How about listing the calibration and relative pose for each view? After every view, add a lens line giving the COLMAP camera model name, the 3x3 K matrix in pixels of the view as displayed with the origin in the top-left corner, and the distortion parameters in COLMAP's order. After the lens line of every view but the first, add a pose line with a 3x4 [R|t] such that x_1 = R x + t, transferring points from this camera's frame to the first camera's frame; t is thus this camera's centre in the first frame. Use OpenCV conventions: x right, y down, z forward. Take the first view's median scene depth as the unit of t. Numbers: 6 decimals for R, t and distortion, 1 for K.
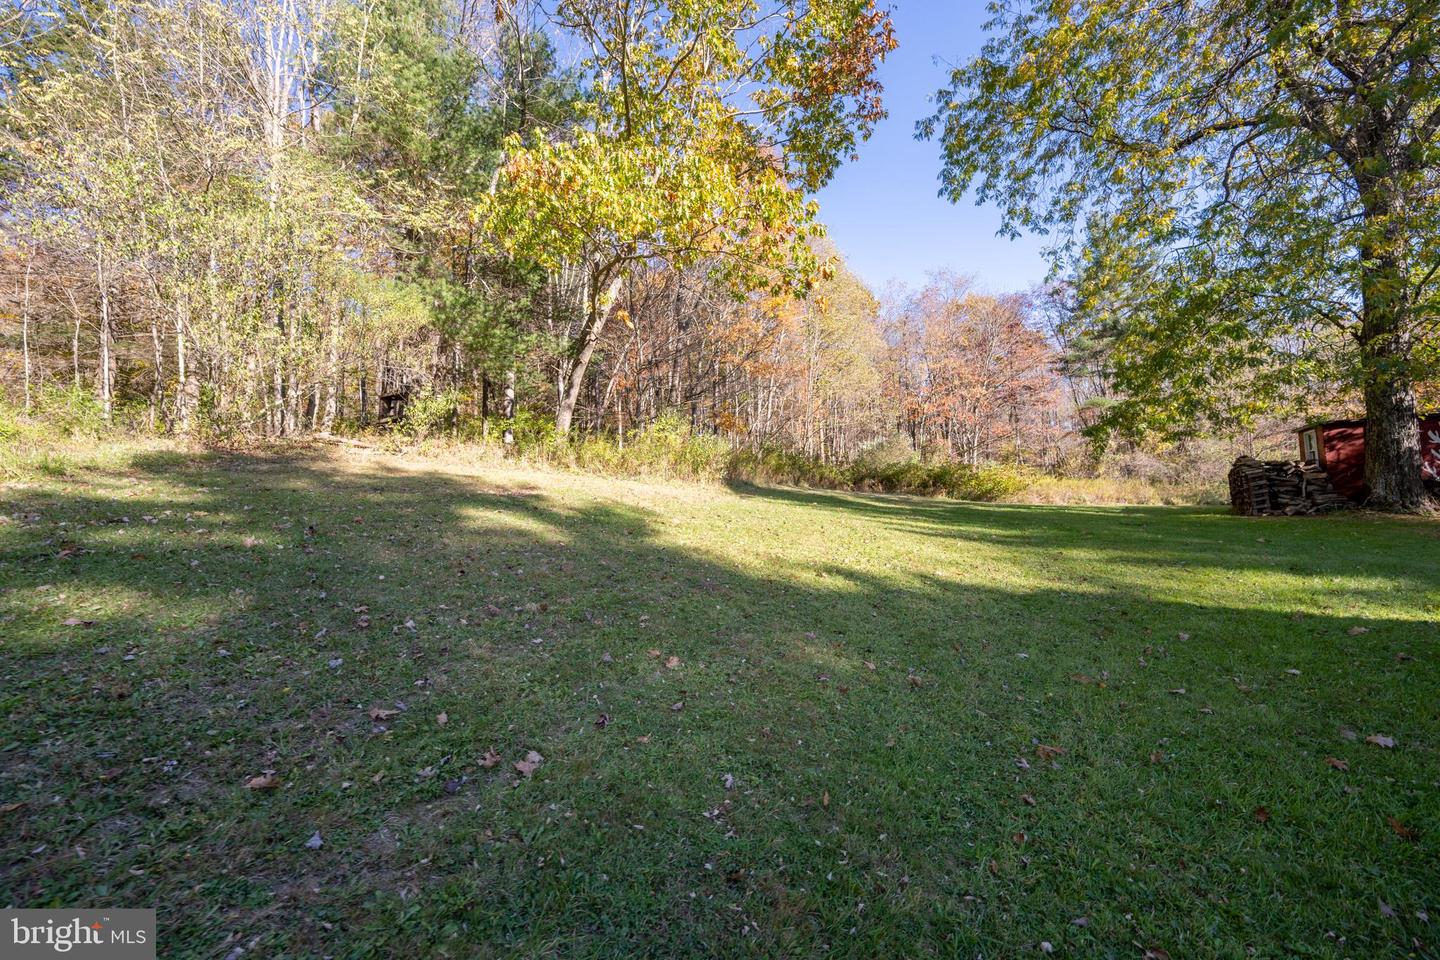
lens RADIAL K [[552.3, 0, 717.3], [0, 552.3, 498.2], [0, 0, 1]] dist [-0.000017, 0.000090]
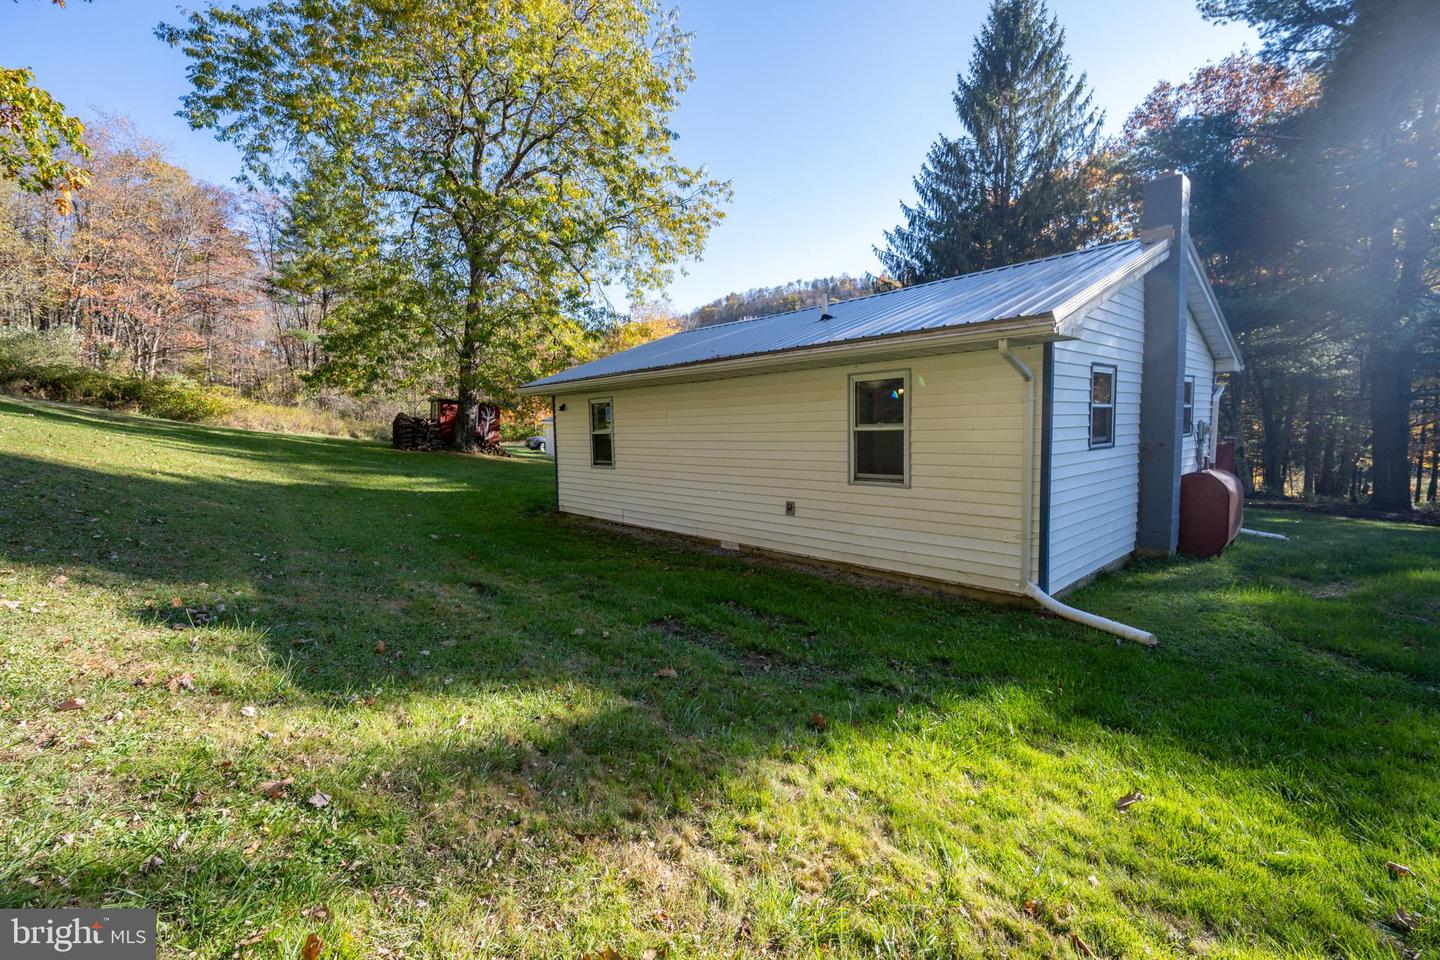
lens RADIAL K [[579.4, 0, 716.6], [0, 579.4, 459.4], [0, 0, 1]] dist [-0.001002, -0.000203]
pose [[0.315324, 0.035930, 0.948304, -0.371291], [-0.094043, 0.995547, -0.006449, -0.017080], [-0.944313, -0.087148, 0.317299, -0.435316]]
